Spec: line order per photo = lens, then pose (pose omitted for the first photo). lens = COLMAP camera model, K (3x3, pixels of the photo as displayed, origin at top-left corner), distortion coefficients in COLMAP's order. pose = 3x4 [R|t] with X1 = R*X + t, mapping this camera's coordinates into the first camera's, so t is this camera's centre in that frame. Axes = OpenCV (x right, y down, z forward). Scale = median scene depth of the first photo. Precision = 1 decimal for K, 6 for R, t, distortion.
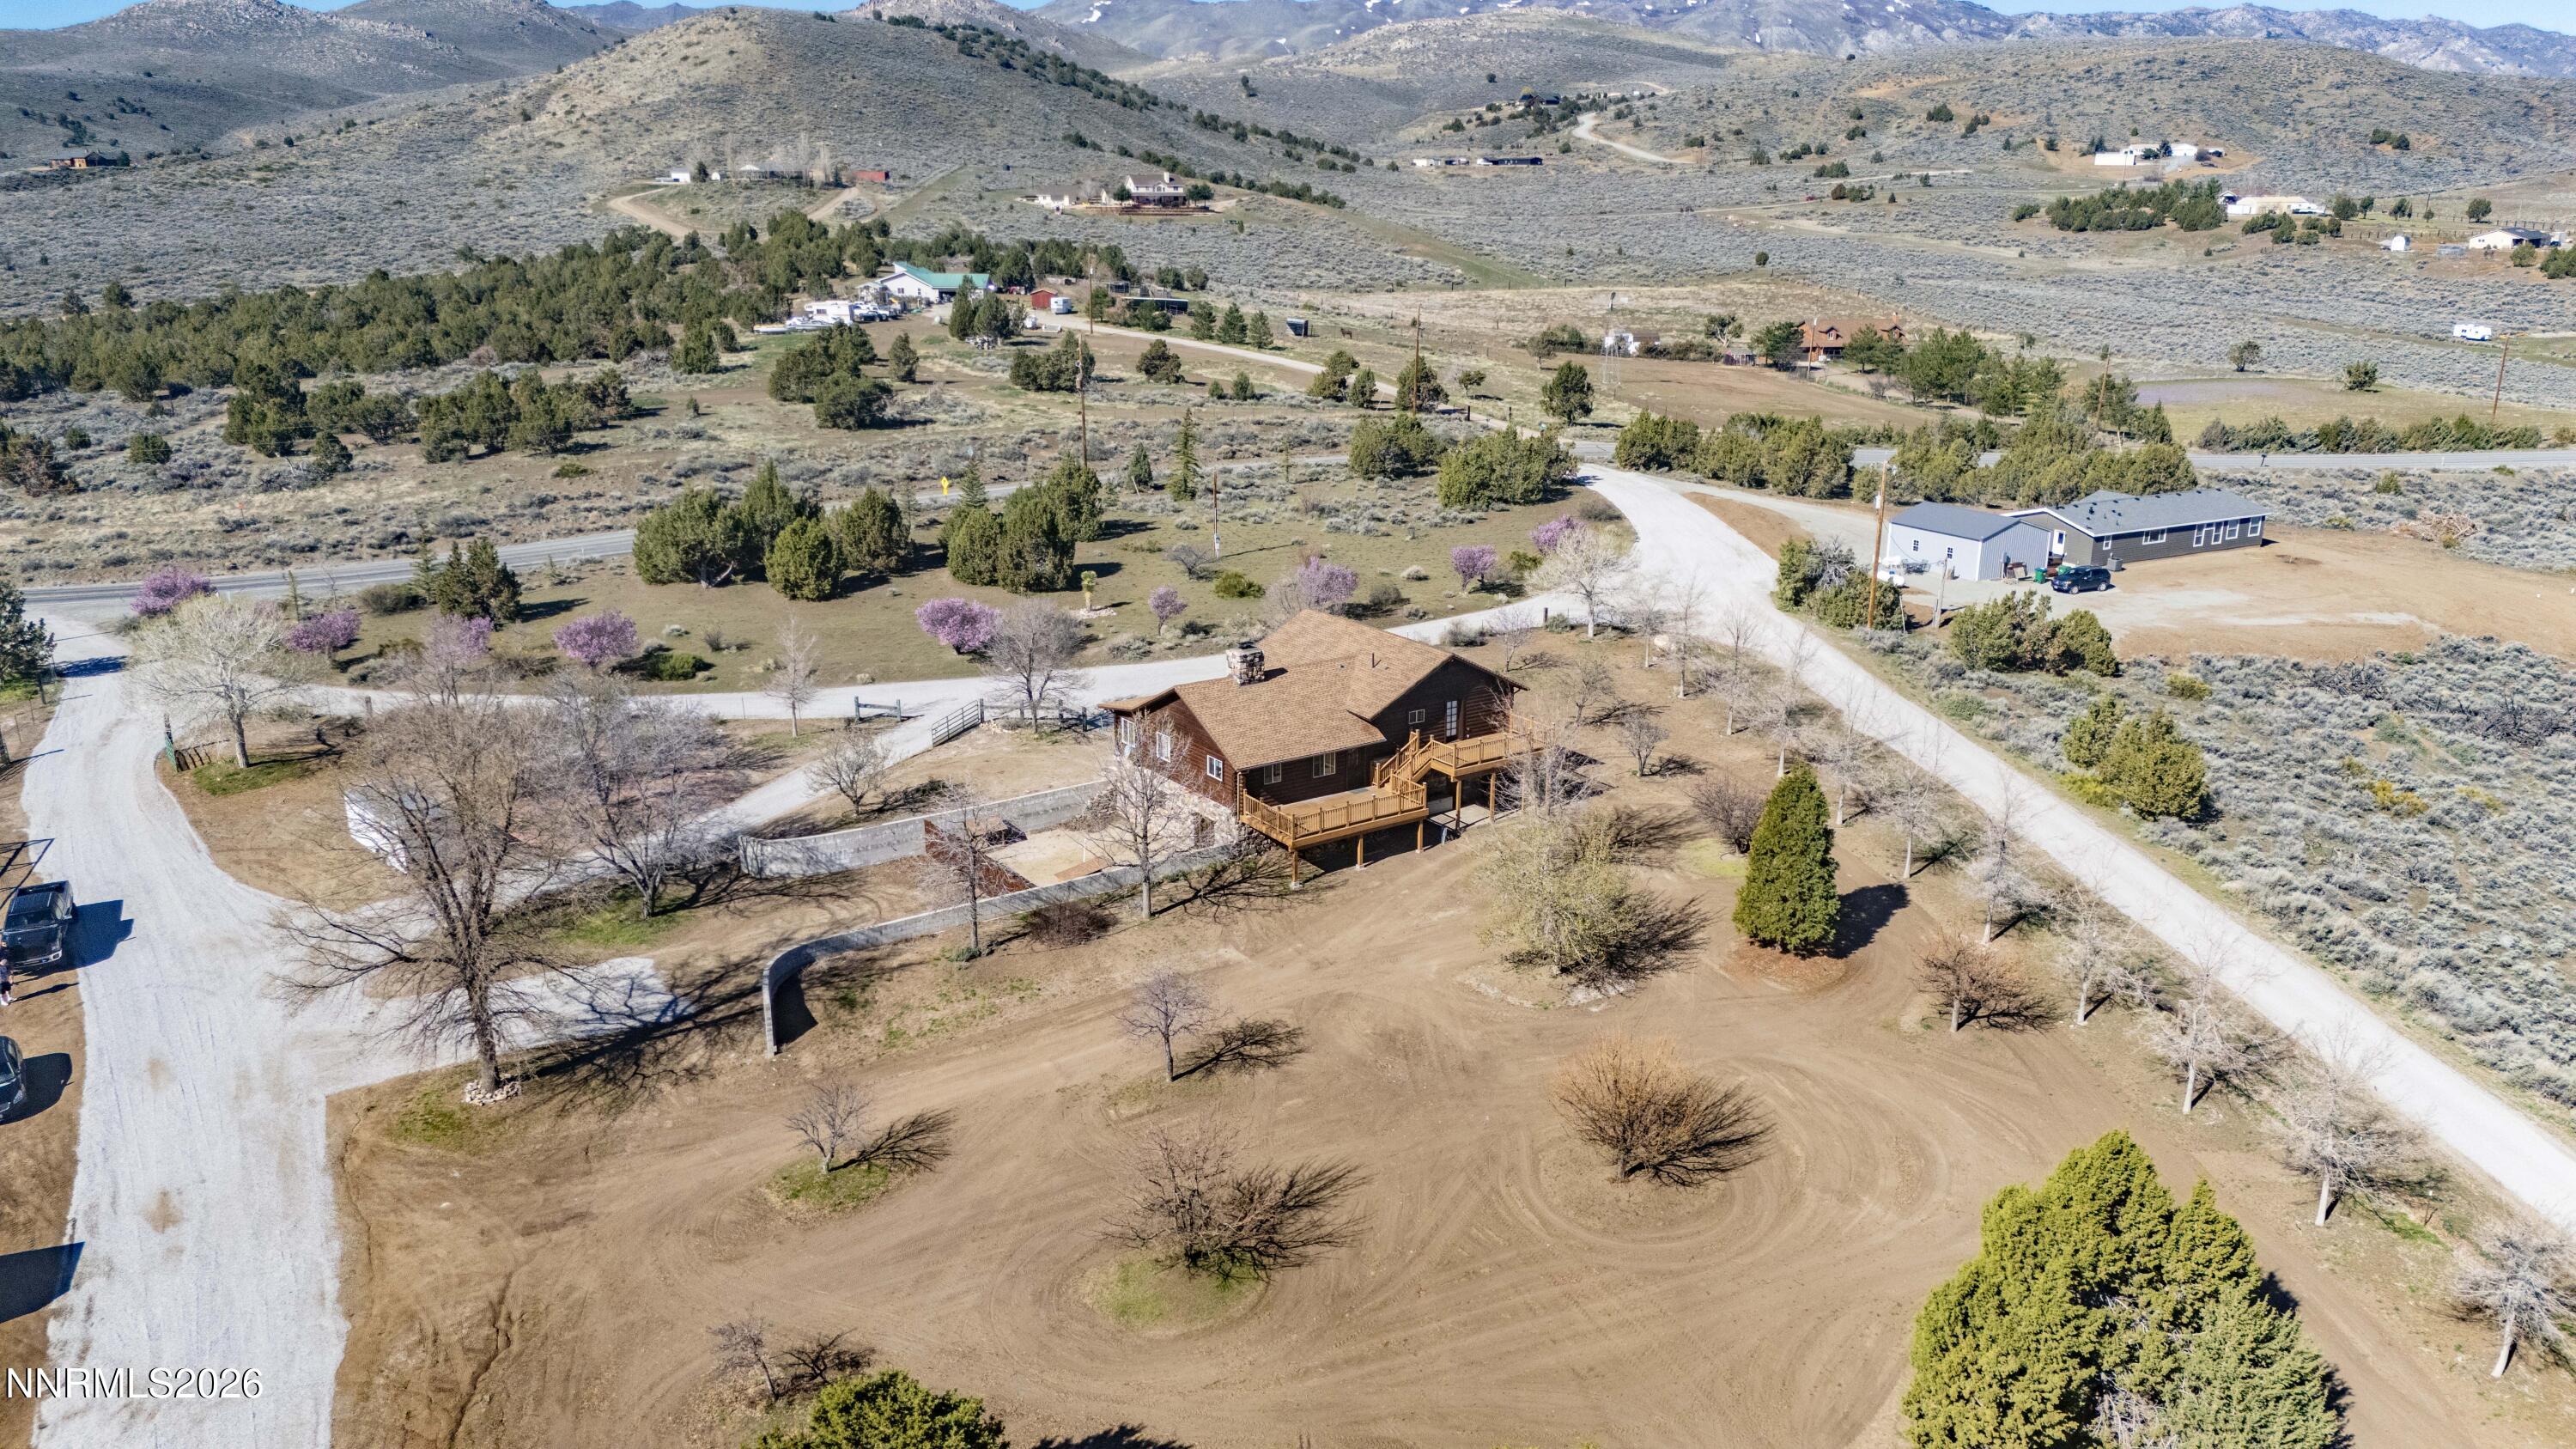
lens RADIAL K [[1883.9, 0, 1286.6], [0, 1883.9, 718.9], [0, 0, 1]] dist [0.094813, -0.105497]
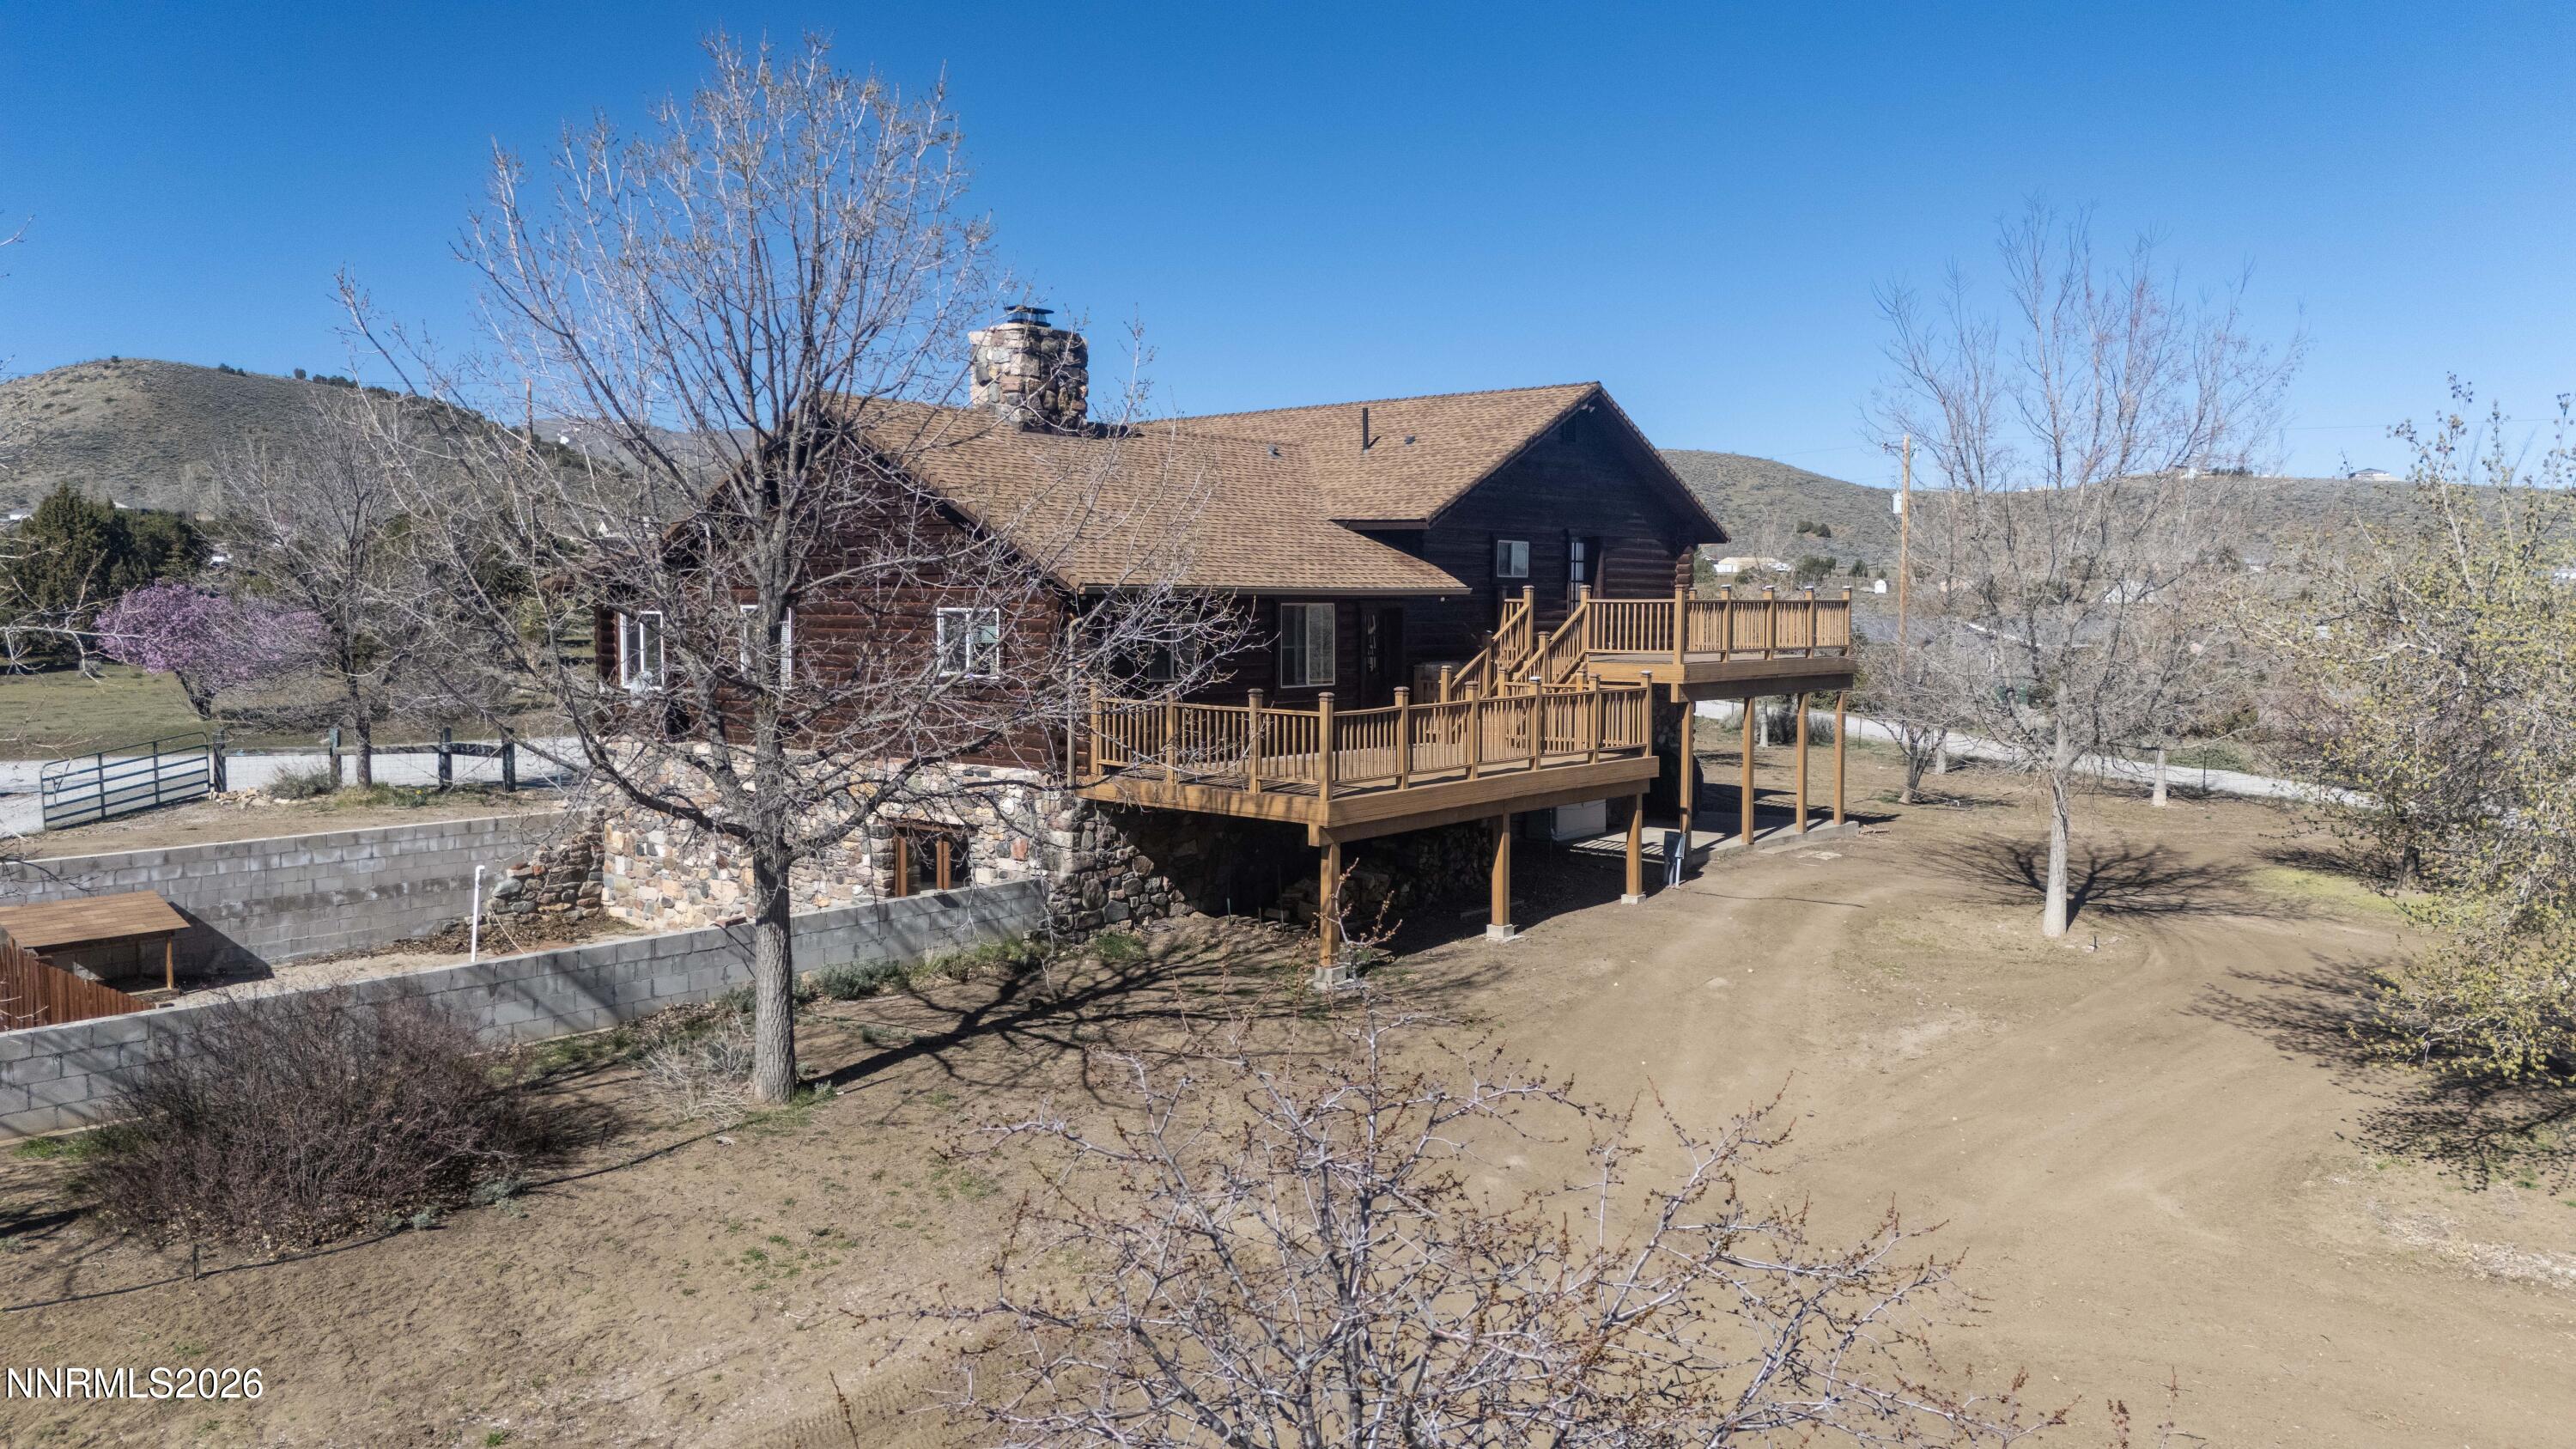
lens RADIAL K [[1883.9, 0, 1286.6], [0, 1883.9, 718.9], [0, 0, 1]] dist [0.094813, -0.105497]
pose [[0.964739, -0.015174, 0.262772, -0.025613], [0.071940, 0.975525, -0.207786, 0.038713], [-0.253188, 0.219363, 0.942219, 0.268438]]
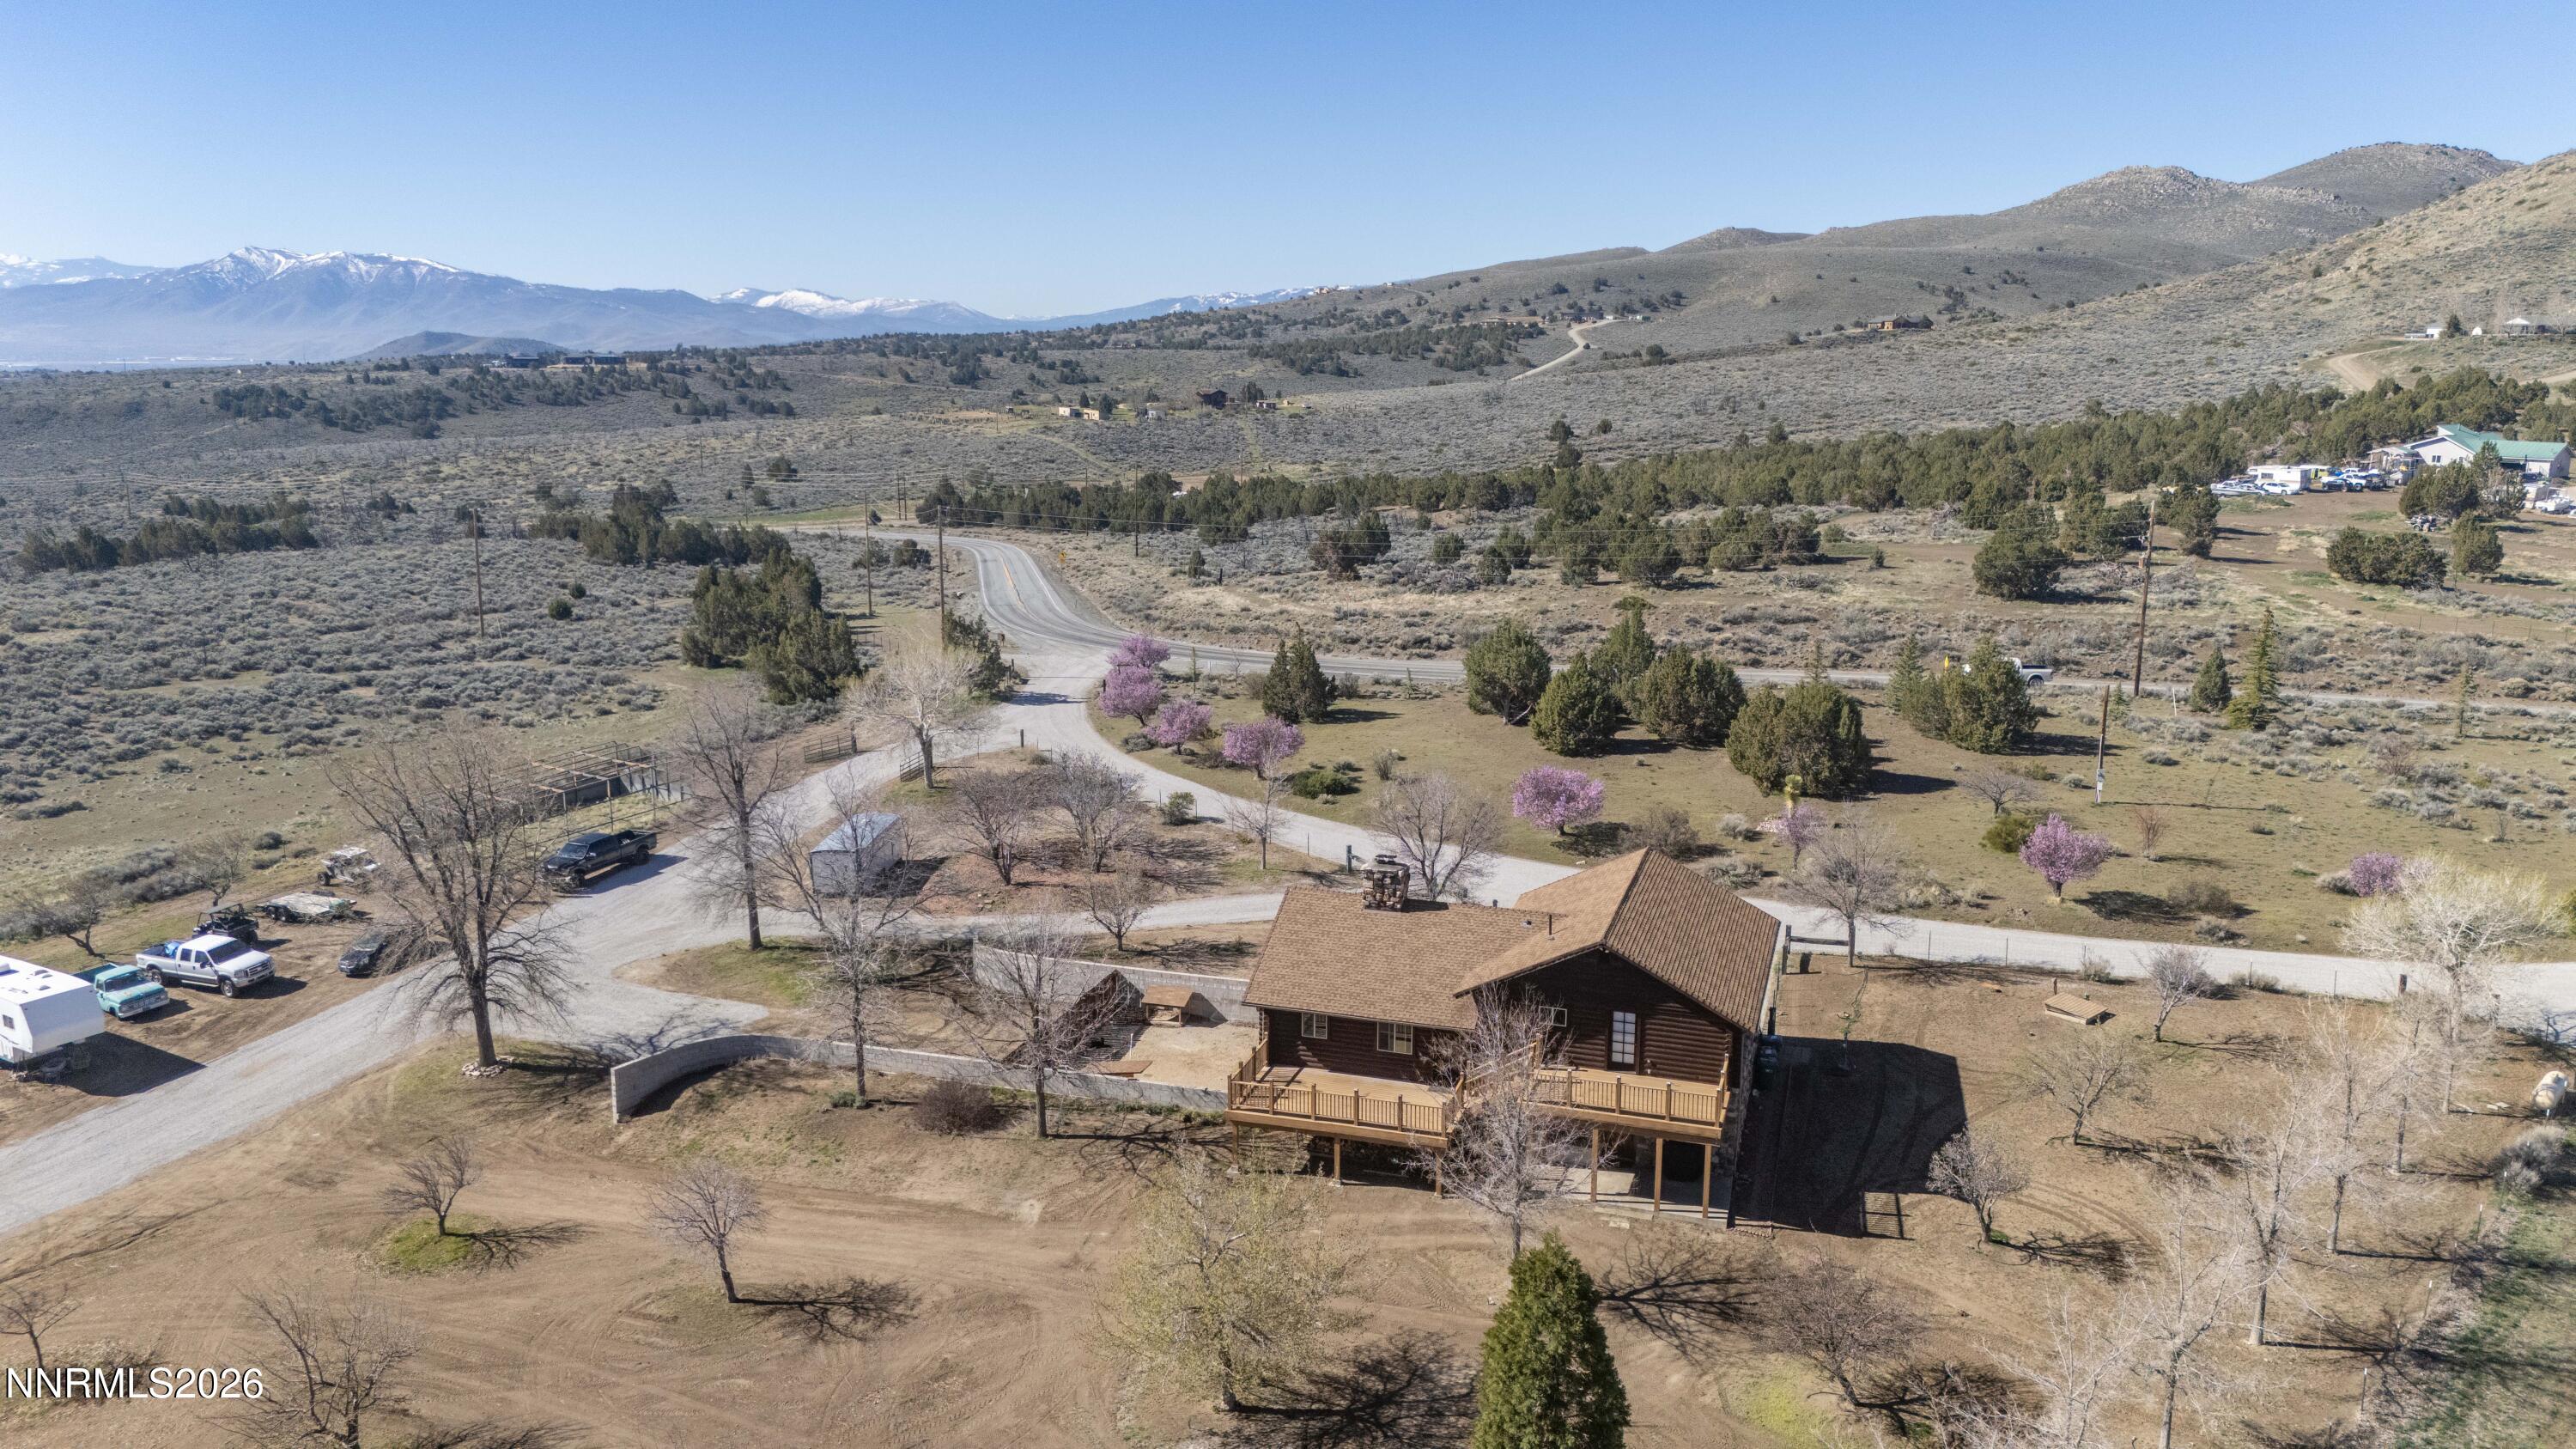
lens RADIAL K [[1883.9, 0, 1286.6], [0, 1883.9, 718.9], [0, 0, 1]] dist [0.094813, -0.105497]
pose [[0.612392, 0.159399, -0.774318, 0.210831], [-0.221862, 0.974753, 0.025194, -0.041159], [0.758784, 0.156363, 0.632295, 0.181227]]
